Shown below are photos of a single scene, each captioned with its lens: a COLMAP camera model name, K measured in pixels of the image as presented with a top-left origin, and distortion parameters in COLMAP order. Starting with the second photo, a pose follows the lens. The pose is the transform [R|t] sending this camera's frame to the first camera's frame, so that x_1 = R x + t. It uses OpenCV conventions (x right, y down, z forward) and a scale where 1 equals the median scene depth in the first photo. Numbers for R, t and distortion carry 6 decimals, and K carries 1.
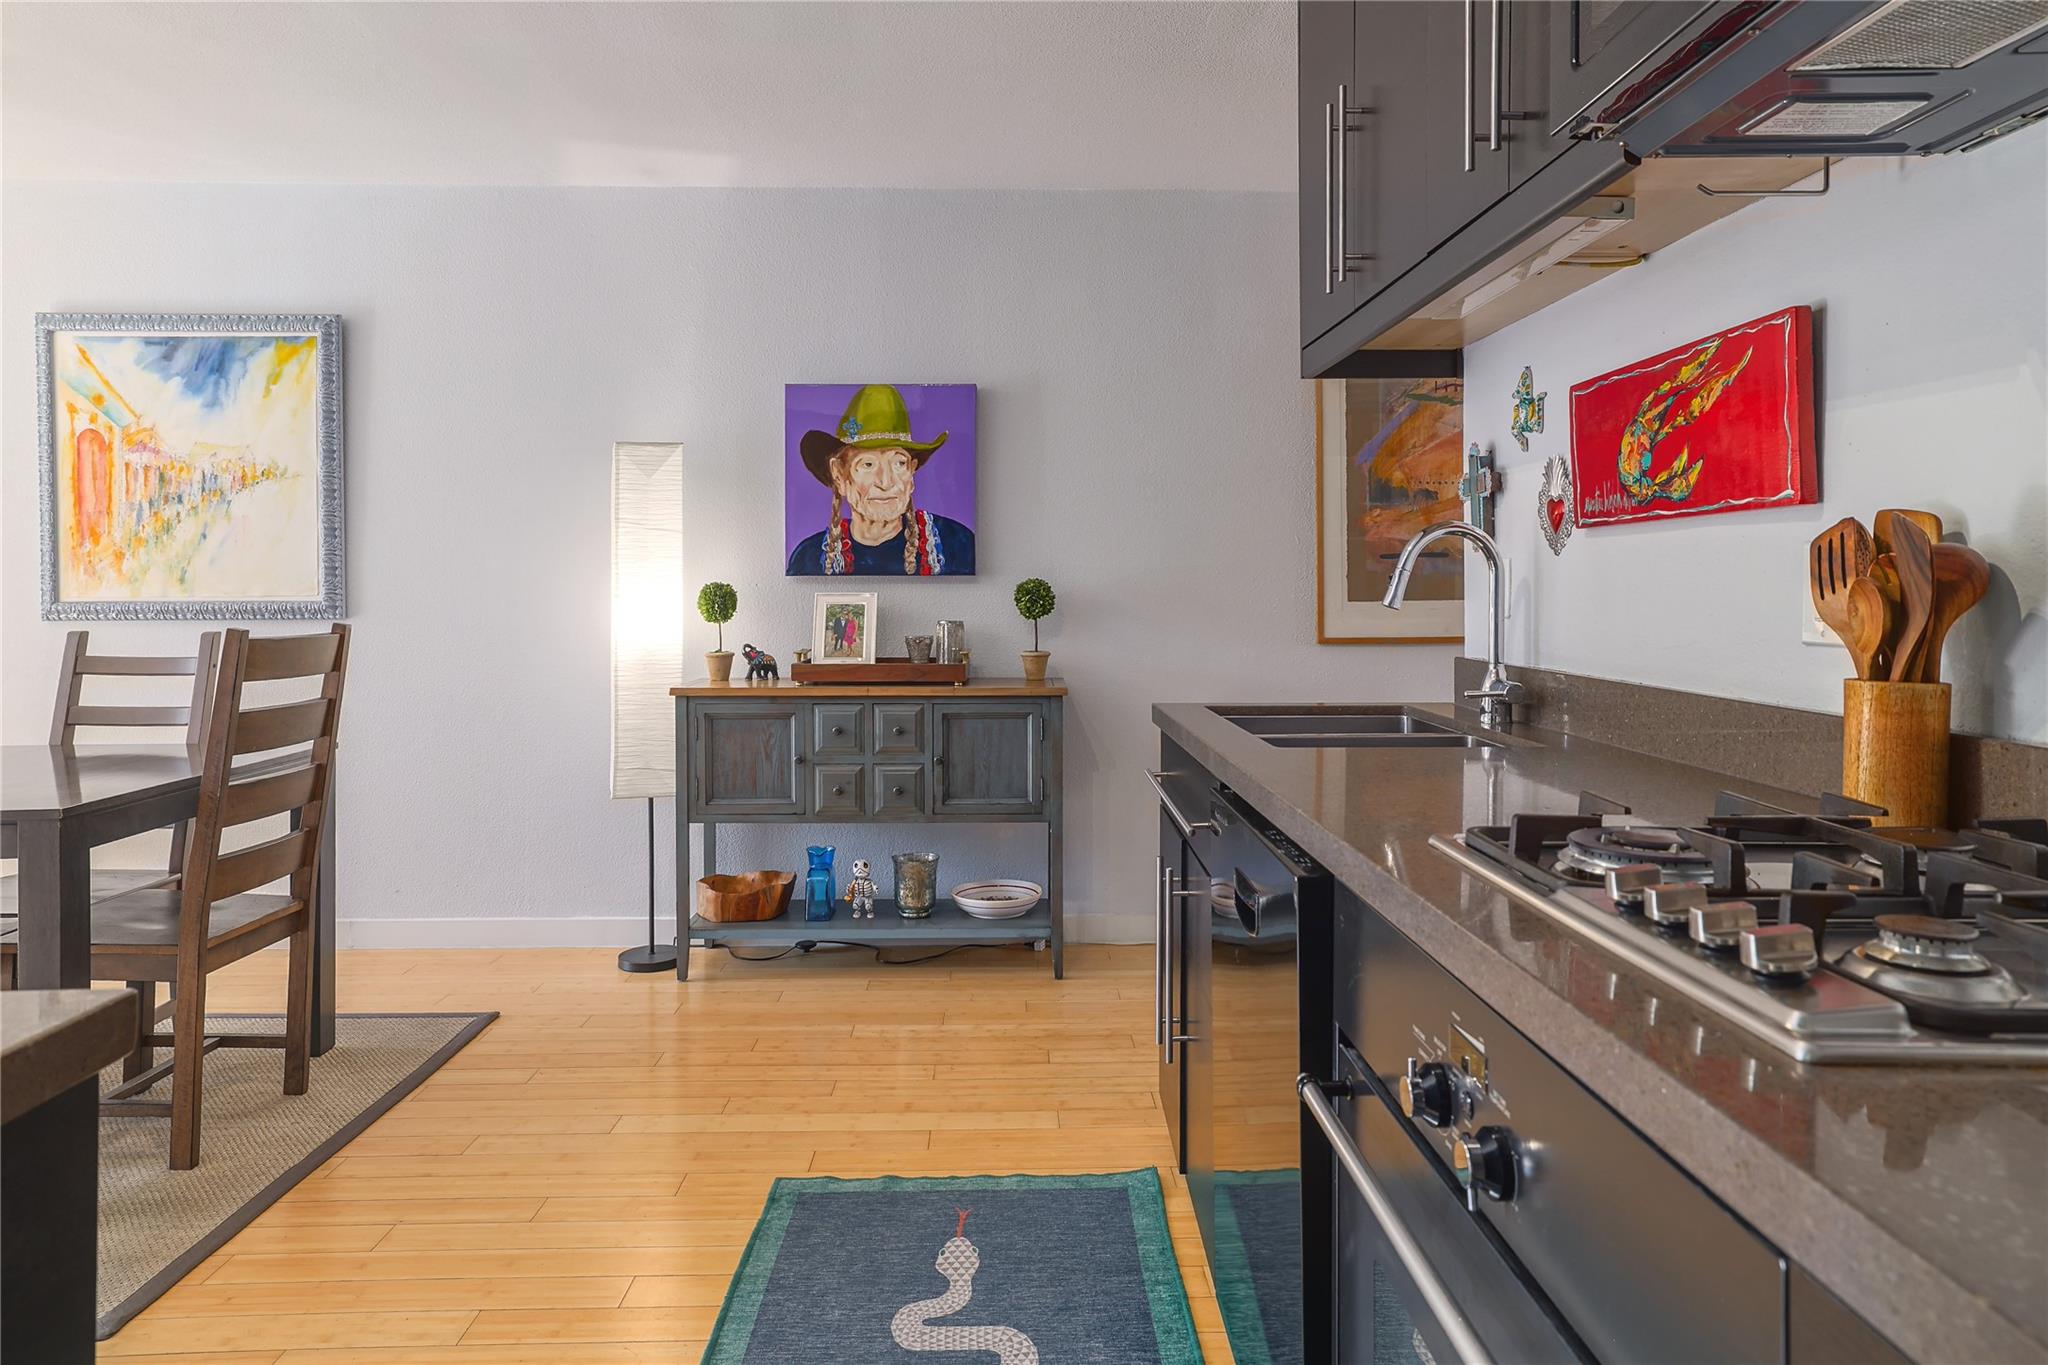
lens RADIAL K [[1235.3, 0, 1085.5], [0, 1235.3, 615.0], [0, 0, 1]] dist [-0.031420, -0.003696]
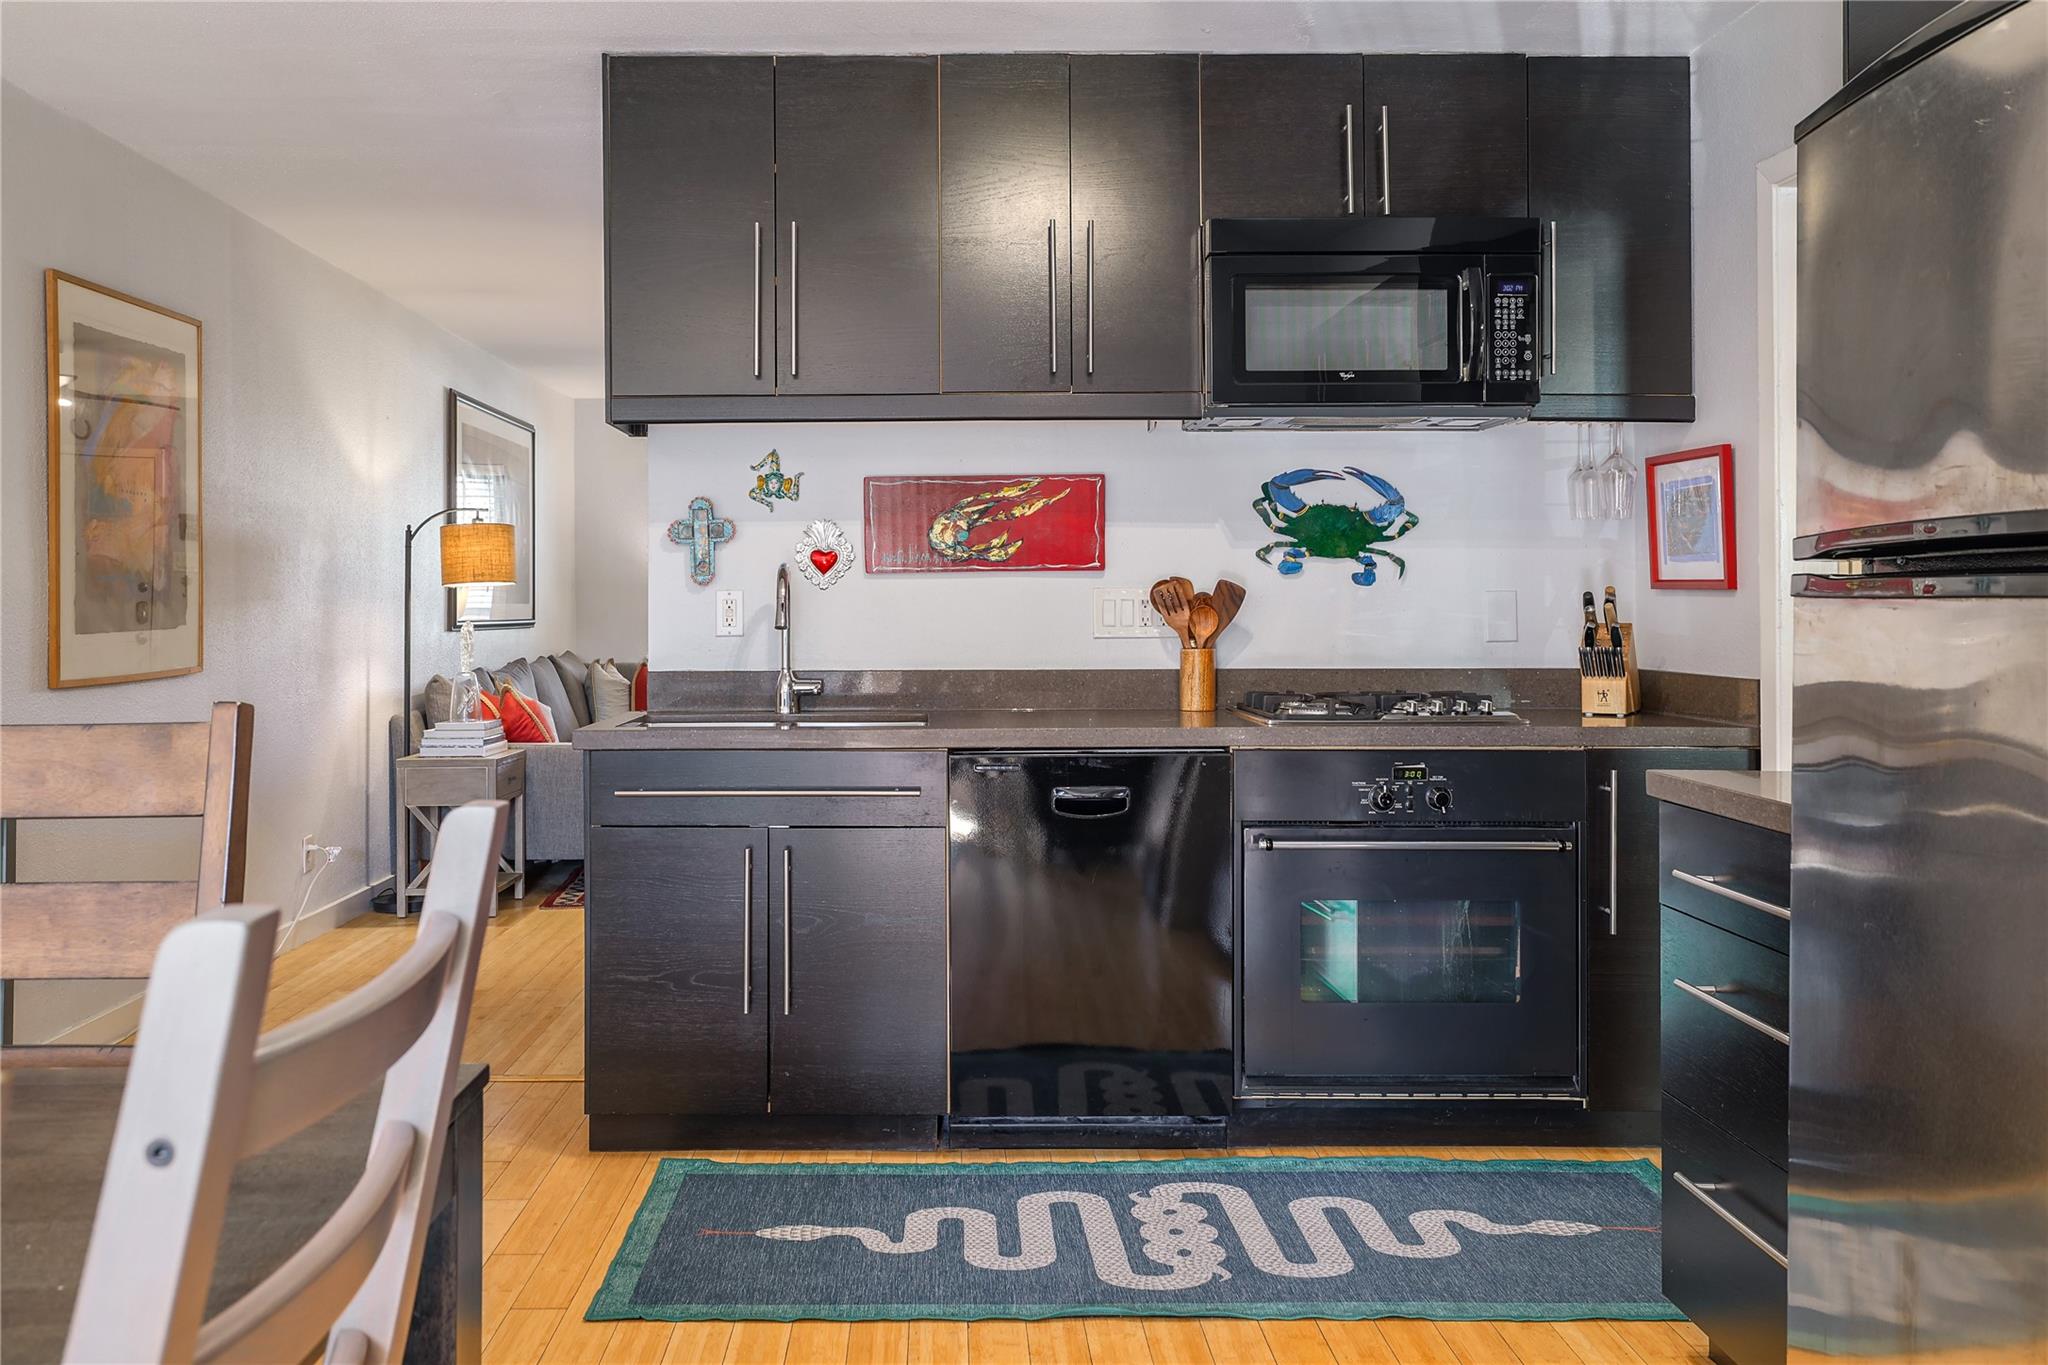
lens RADIAL K [[1511.2, 0, 912.4], [0, 1511.2, 632.8], [0, 0, 1]] dist [-0.044976, 0.025268]
pose [[0.097735, -0.016322, 0.995079, -1.547334], [0.017458, 0.999740, 0.014683, -0.024224], [-0.995059, 0.015937, 0.097994, 0.834506]]
